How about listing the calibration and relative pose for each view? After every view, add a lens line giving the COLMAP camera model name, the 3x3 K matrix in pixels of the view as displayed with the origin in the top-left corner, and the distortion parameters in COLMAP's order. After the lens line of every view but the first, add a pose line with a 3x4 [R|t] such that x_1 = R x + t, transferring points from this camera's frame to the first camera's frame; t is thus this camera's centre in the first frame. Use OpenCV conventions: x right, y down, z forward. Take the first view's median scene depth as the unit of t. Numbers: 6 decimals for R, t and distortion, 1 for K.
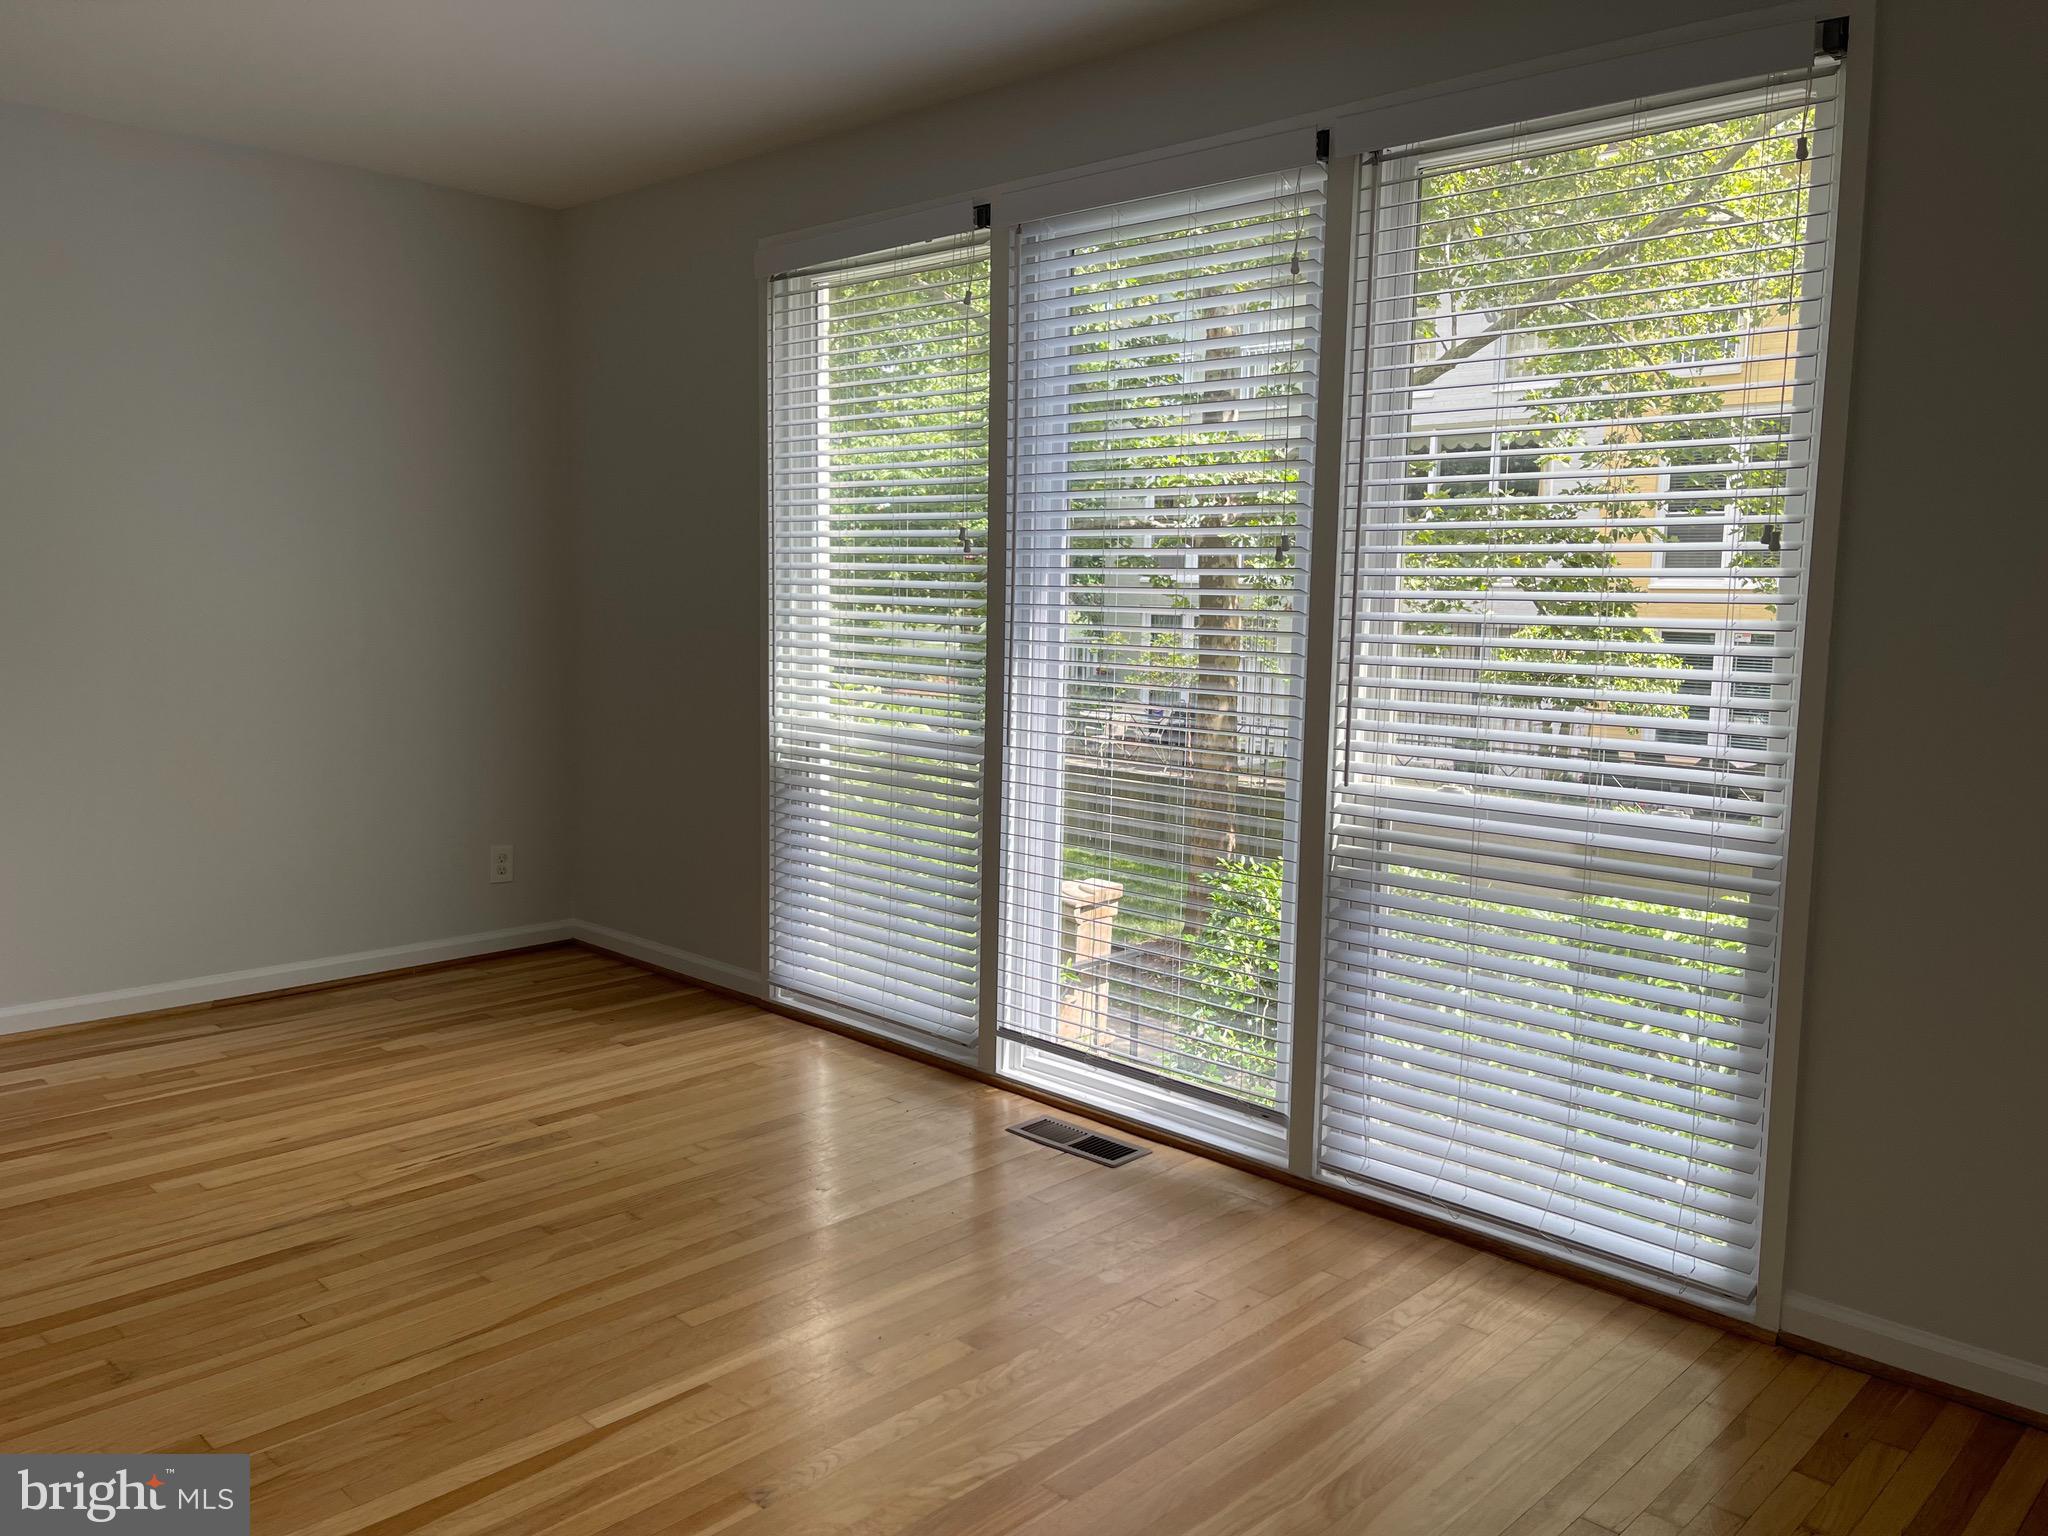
lens RADIAL K [[1554.1, 0, 1024.0], [0, 1554.1, 768.0], [0, 0, 1]] dist [0.028166, -0.029374]
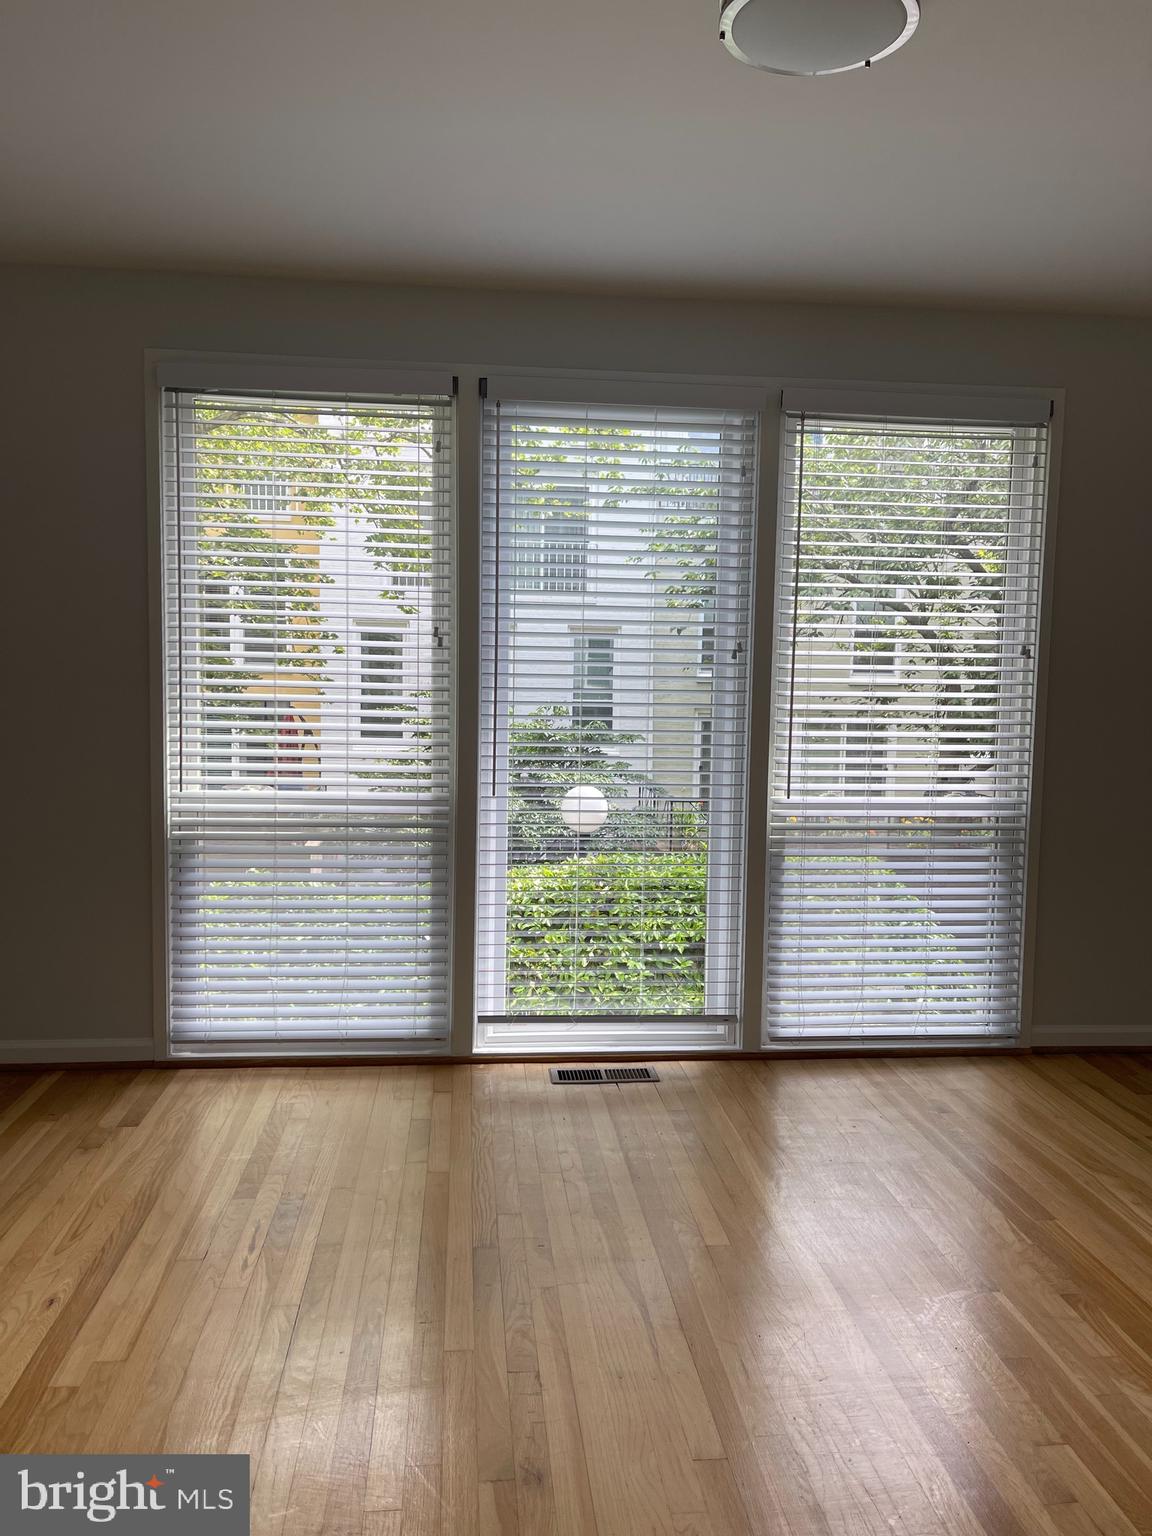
lens RADIAL K [[1165.6, 0, 583.4], [0, 1165.6, 770.2], [0, 0, 1]] dist [0.028166, -0.029374]
pose [[0.649874, -0.057474, 0.757865, -0.873396], [0.086304, 0.996268, 0.001547, -0.037514], [-0.755126, 0.064401, 0.652409, 0.380909]]
